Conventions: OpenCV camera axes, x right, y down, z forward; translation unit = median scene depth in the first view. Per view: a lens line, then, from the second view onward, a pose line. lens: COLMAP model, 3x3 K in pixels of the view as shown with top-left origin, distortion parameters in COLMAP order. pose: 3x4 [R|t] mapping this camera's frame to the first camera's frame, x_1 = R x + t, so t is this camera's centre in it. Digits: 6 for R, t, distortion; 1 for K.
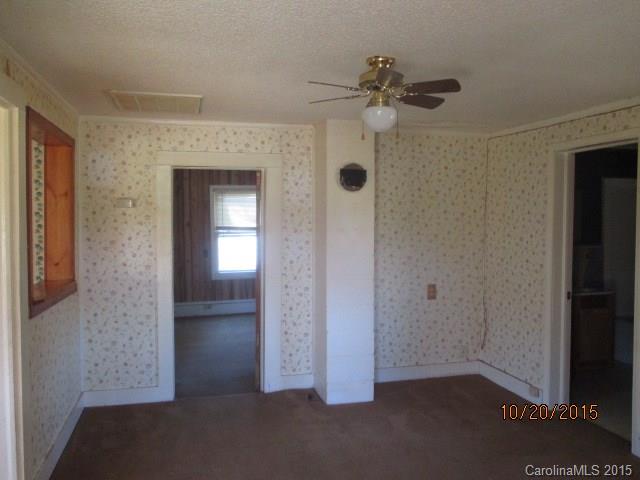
lens RADIAL K [[535.6, 0, 320.0], [0, 535.6, 240.0], [0, 0, 1]] dist [-0.029743, -0.000249]
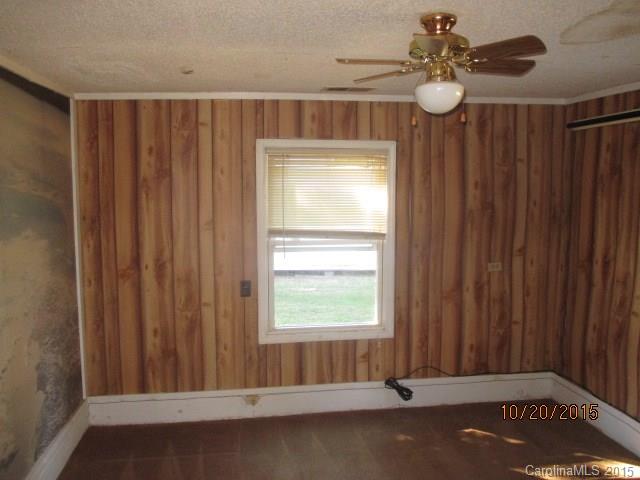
lens RADIAL K [[535.6, 0, 320.0], [0, 535.6, 240.0], [0, 0, 1]] dist [-0.029743, -0.000249]
pose [[0.999331, 0.011138, -0.034834, -0.133019], [-0.010454, 0.999750, 0.019778, -0.025391], [0.035046, -0.019401, 0.999197, 0.534038]]
